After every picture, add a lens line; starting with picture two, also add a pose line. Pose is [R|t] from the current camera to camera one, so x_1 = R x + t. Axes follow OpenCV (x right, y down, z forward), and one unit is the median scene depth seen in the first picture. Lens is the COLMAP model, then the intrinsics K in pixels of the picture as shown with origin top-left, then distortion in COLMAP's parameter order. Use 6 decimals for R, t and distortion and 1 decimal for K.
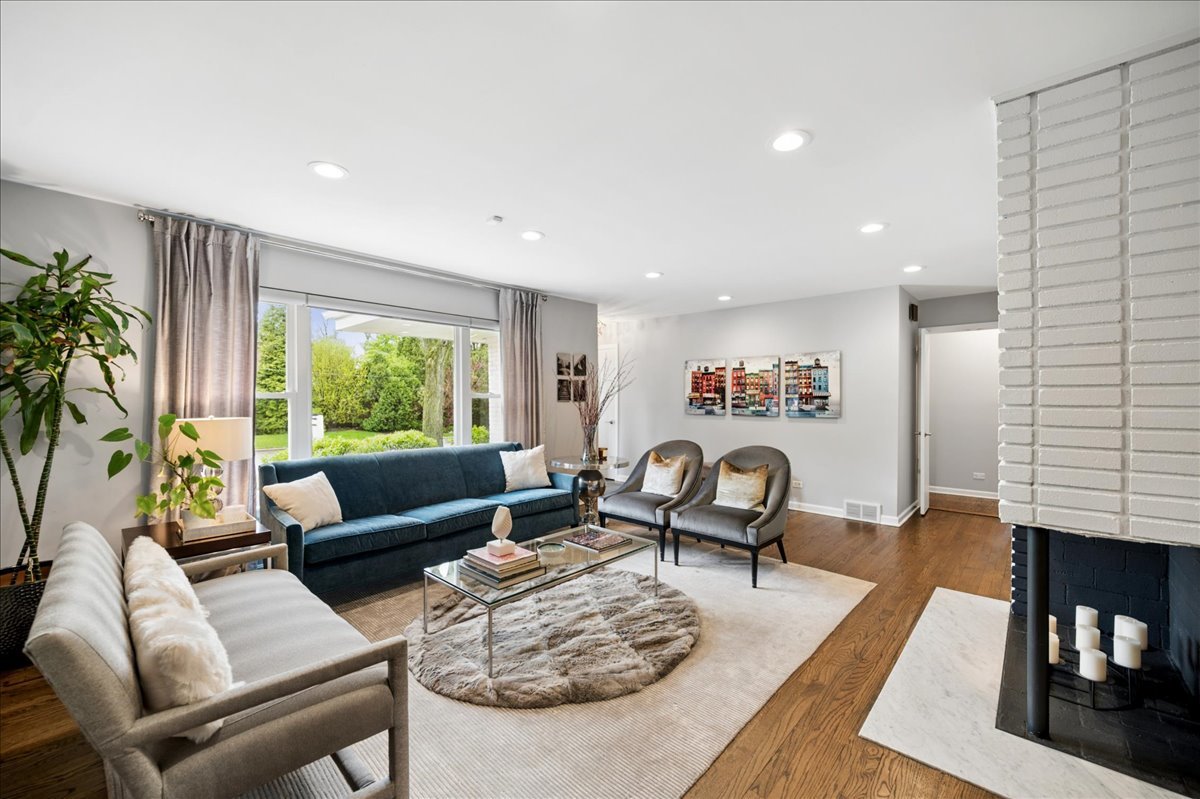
lens RADIAL K [[475.2, 0, 599.6], [0, 475.2, 393.8], [0, 0, 1]] dist [-0.002418, 0.000759]
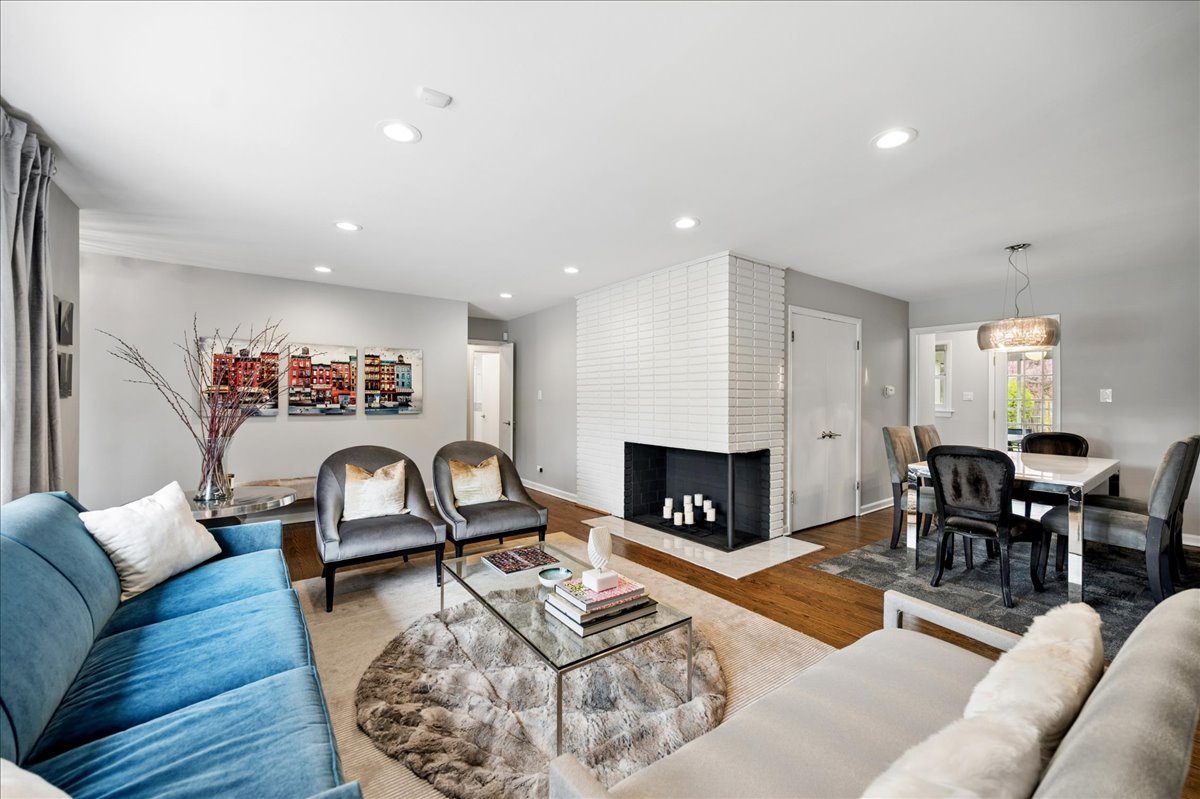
lens RADIAL K [[475.2, 0, 605.3], [0, 475.2, 395.4], [0, 0, 1]] dist [-0.002418, 0.000759]
pose [[0.189582, 0.007211, 0.981839, -0.510491], [-0.012660, 0.999908, -0.004899, 0.012080], [-0.981783, -0.011501, 0.189655, 0.441518]]
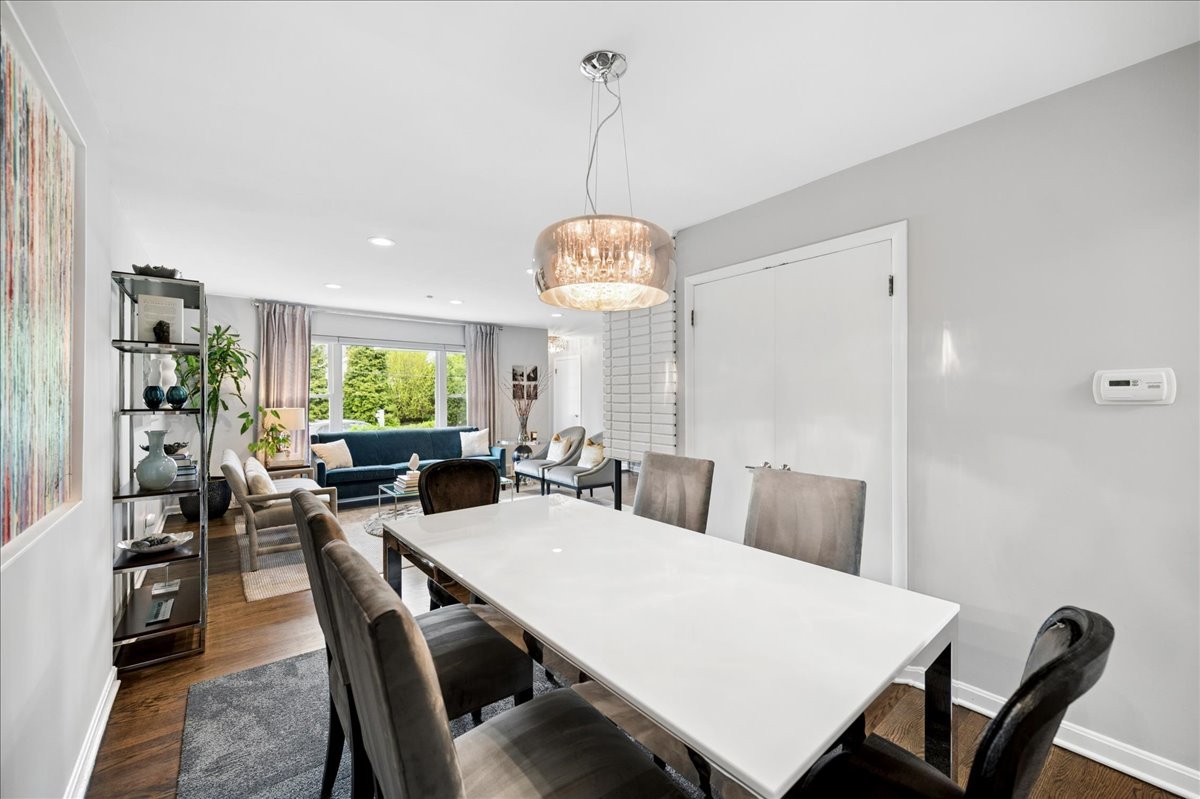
lens RADIAL K [[475.2, 0, 597.0], [0, 475.2, 394.9], [0, 0, 1]] dist [-0.002418, 0.000759]
pose [[0.988281, 0.000812, -0.152643, 0.441941], [0.000310, 0.999973, 0.007324, -0.009933], [0.152645, -0.007285, 0.988254, -0.432251]]
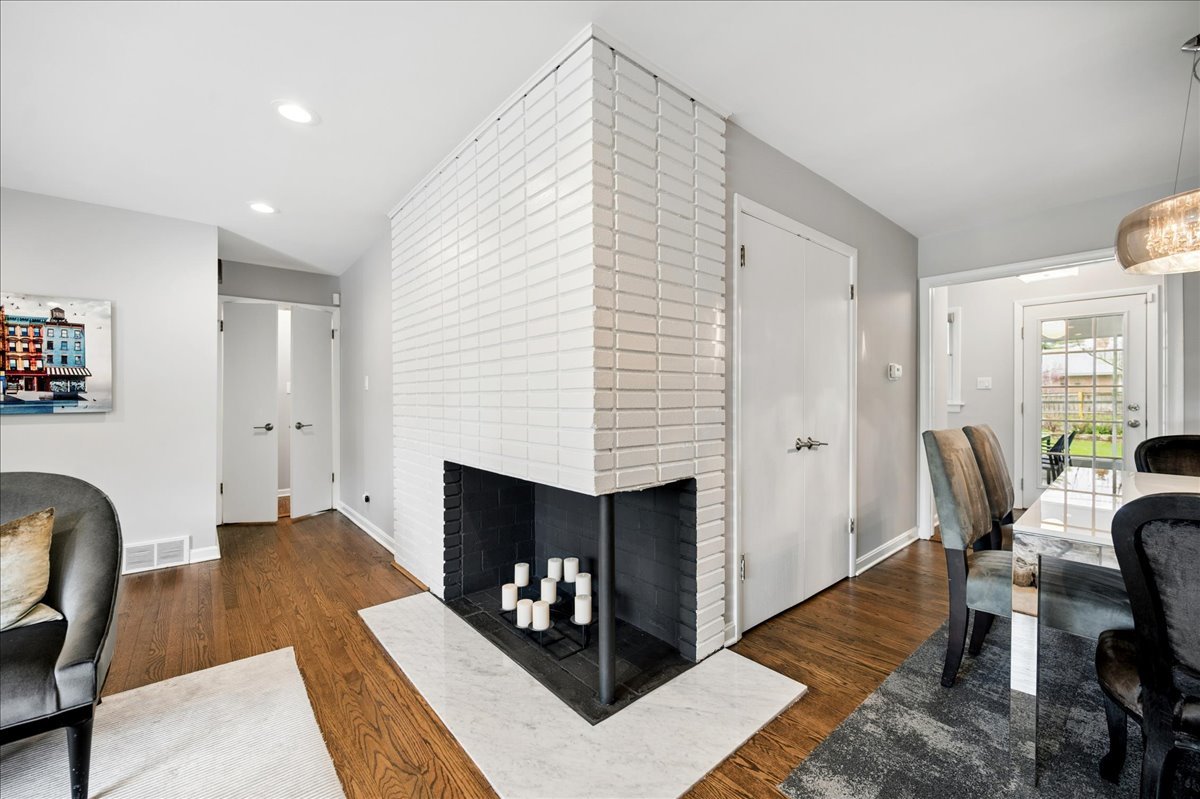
lens RADIAL K [[475.2, 0, 605.9], [0, 475.2, 398.9], [0, 0, 1]] dist [-0.002418, 0.000759]
pose [[0.116961, -0.002084, 0.993134, -0.022530], [-0.006344, 0.999976, 0.002845, 0.031257], [-0.993116, -0.006634, 0.116944, 0.338940]]
